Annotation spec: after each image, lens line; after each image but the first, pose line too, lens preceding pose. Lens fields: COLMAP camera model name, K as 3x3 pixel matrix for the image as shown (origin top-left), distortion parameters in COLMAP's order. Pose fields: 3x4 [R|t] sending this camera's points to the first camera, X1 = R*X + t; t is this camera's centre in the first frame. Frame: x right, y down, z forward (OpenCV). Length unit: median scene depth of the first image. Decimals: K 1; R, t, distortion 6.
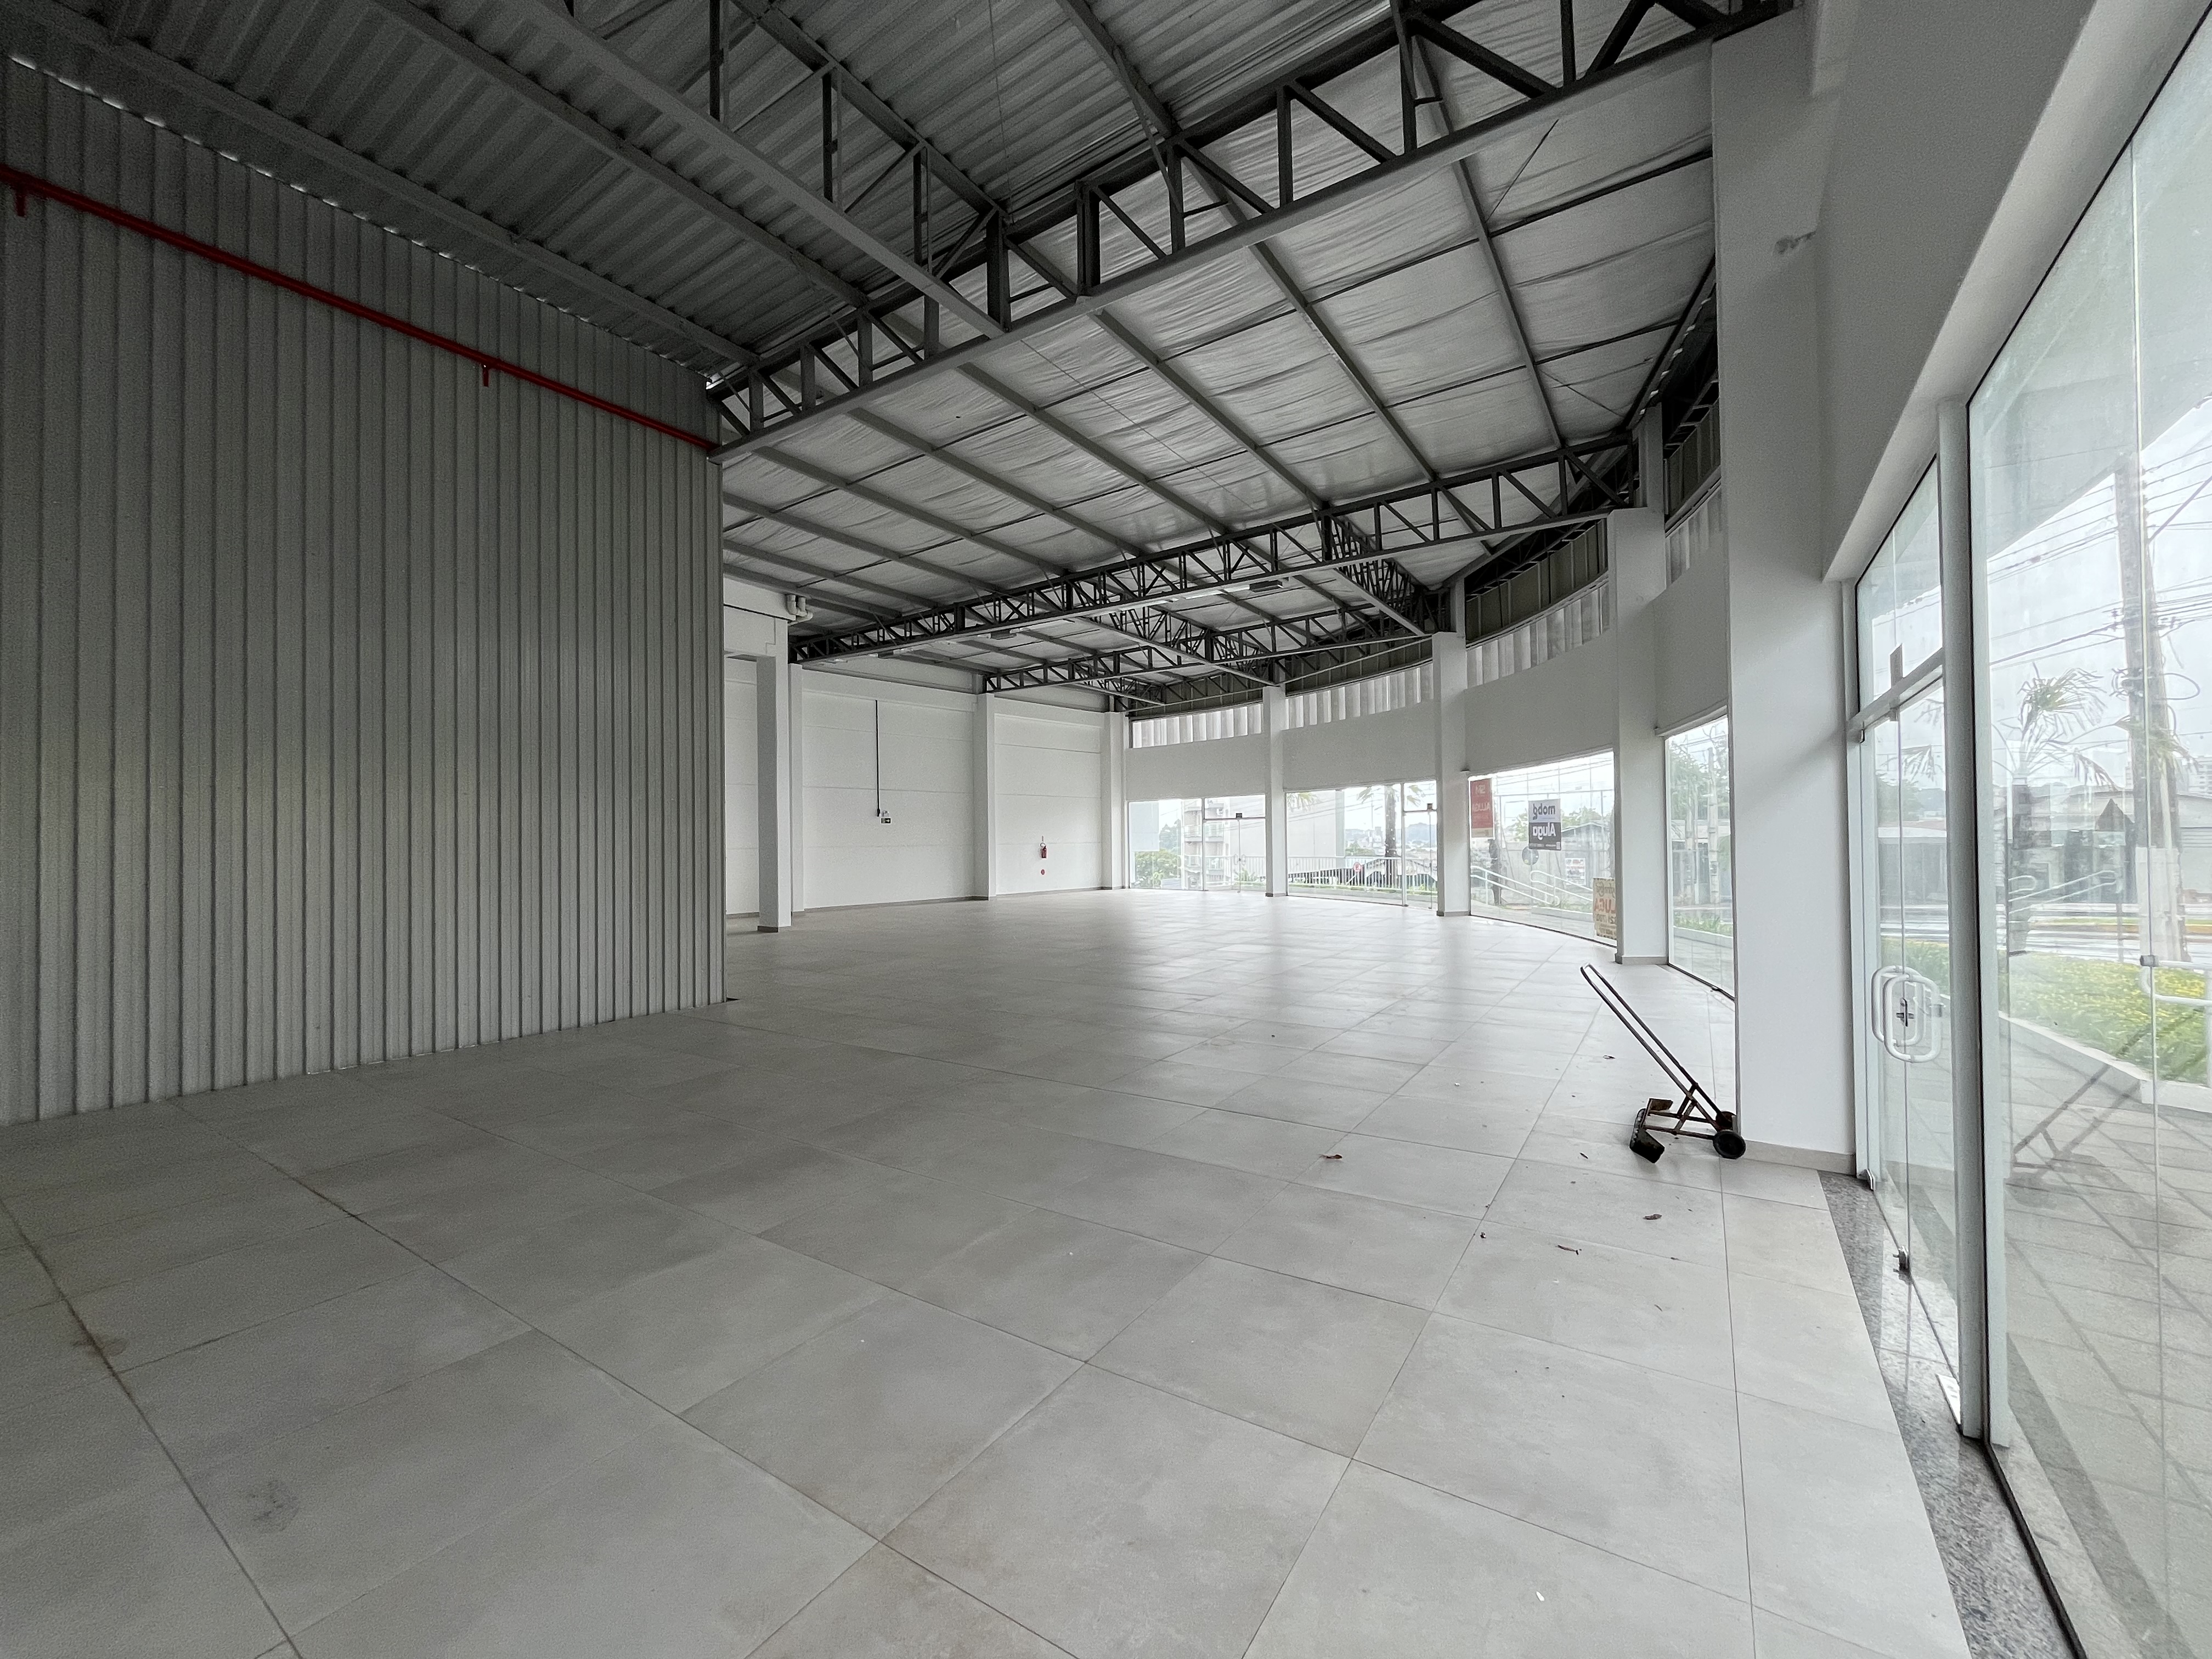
lens RADIAL K [[875.7, 0, 1113.0], [0, 875.7, 834.6], [0, 0, 1]] dist [0.000003, -0.000048]
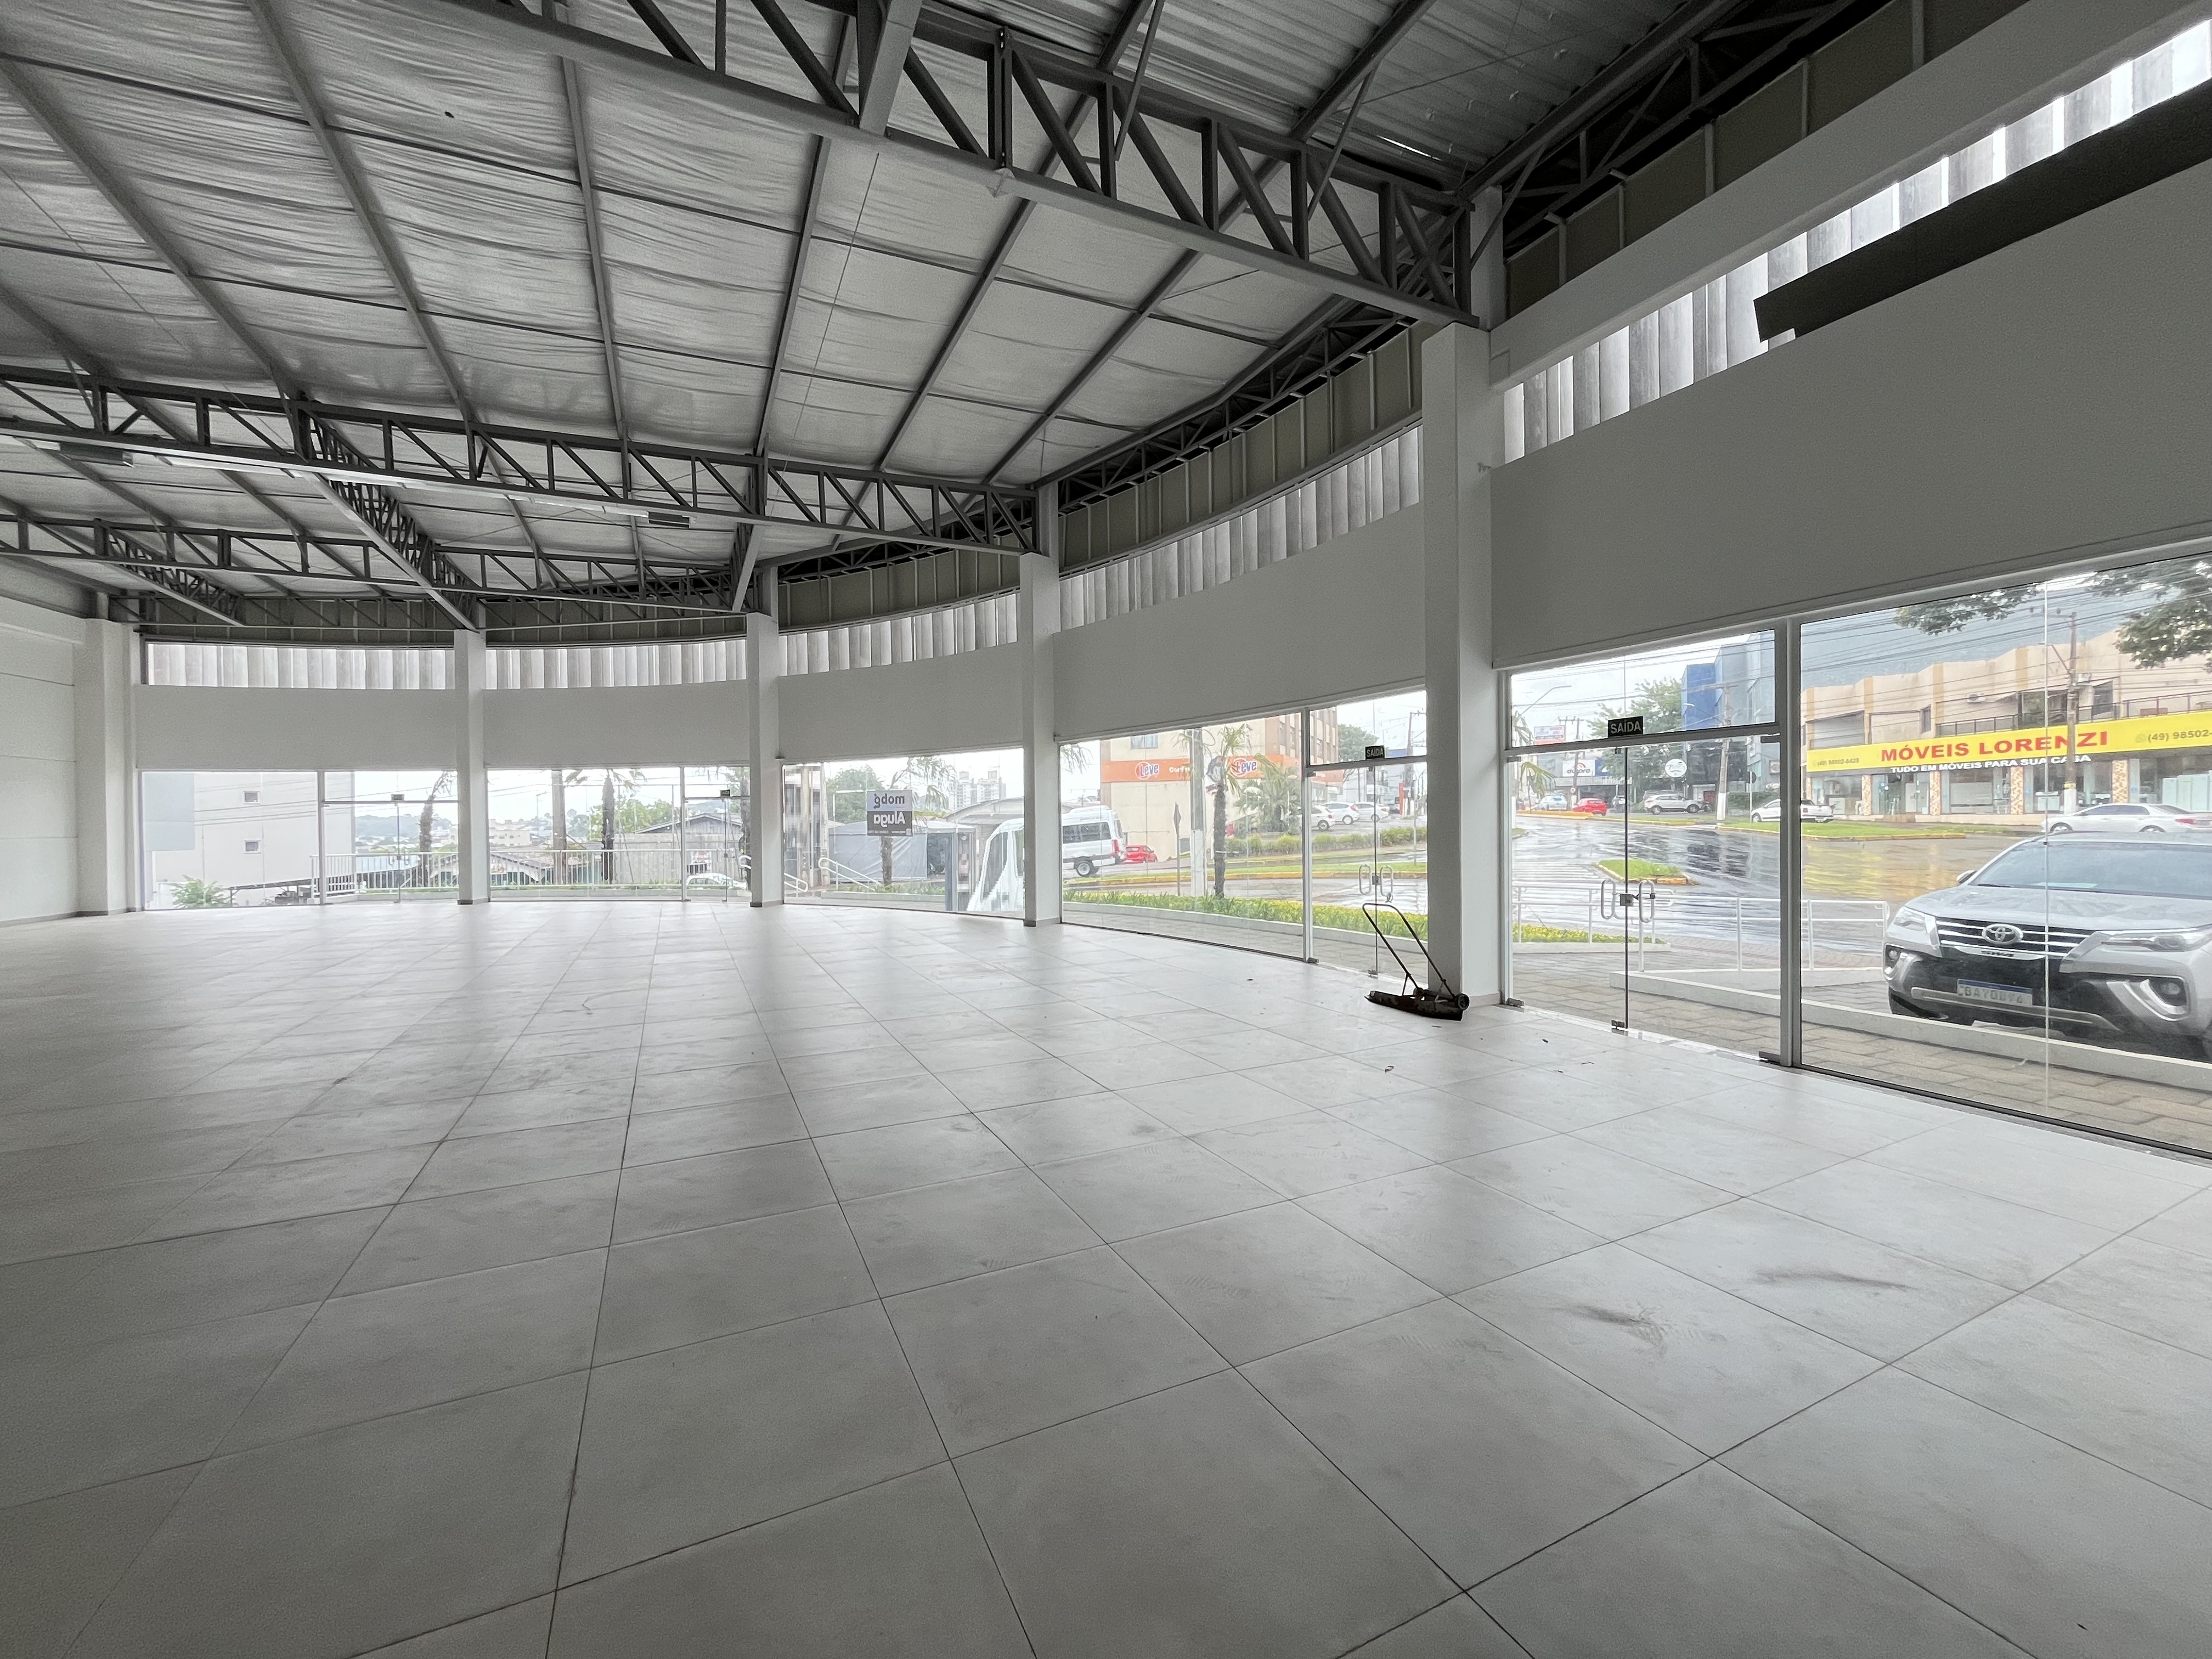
lens RADIAL K [[870.7, 0, 1098.4], [0, 870.7, 821.1], [0, 0, 1]] dist [-0.002351, -0.000262]
pose [[0.525929, 0.006630, 0.850503, -0.199153], [0.001368, 0.999962, -0.008641, 0.006043], [-0.850527, 0.005708, 0.525900, 0.142240]]
